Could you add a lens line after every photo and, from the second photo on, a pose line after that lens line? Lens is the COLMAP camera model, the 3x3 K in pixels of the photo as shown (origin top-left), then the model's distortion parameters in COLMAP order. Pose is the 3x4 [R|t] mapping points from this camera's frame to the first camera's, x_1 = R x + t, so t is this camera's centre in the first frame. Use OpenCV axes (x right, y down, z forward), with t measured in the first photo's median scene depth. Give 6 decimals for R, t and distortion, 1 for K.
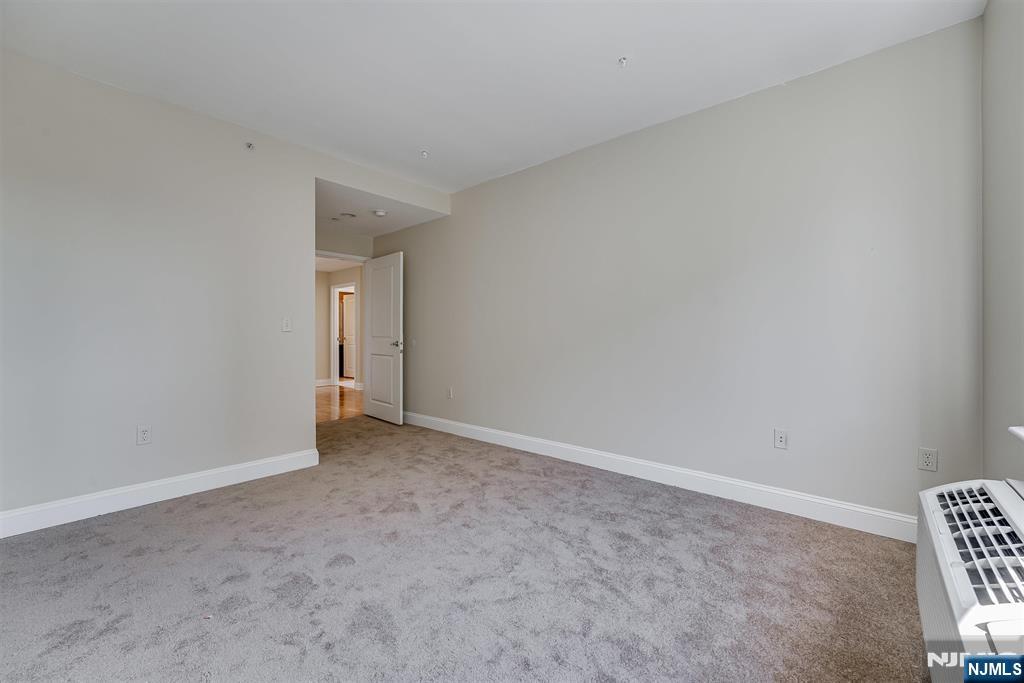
lens RADIAL K [[410.8, 0, 516.8], [0, 410.8, 334.8], [0, 0, 1]] dist [-0.002652, -0.000298]
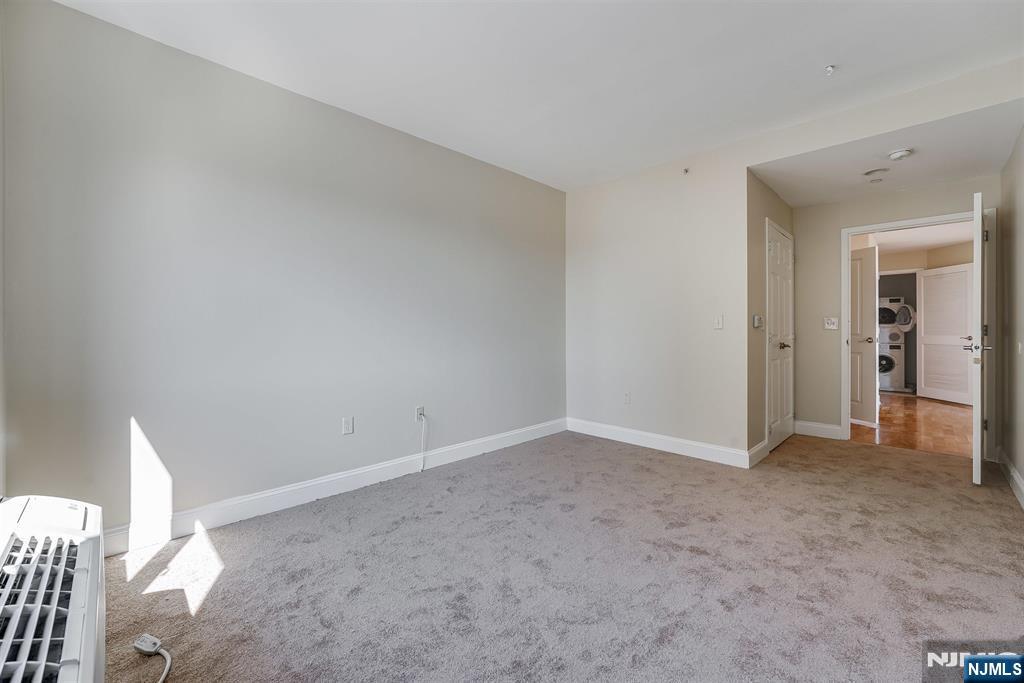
lens RADIAL K [[410.8, 0, 517.9], [0, 410.8, 333.9], [0, 0, 1]] dist [-0.002652, -0.000298]
pose [[-0.065822, 0.009948, -0.997782, 0.599843], [0.002020, 0.999950, 0.009836, -0.009430], [0.997829, -0.001368, -0.065839, 0.632974]]
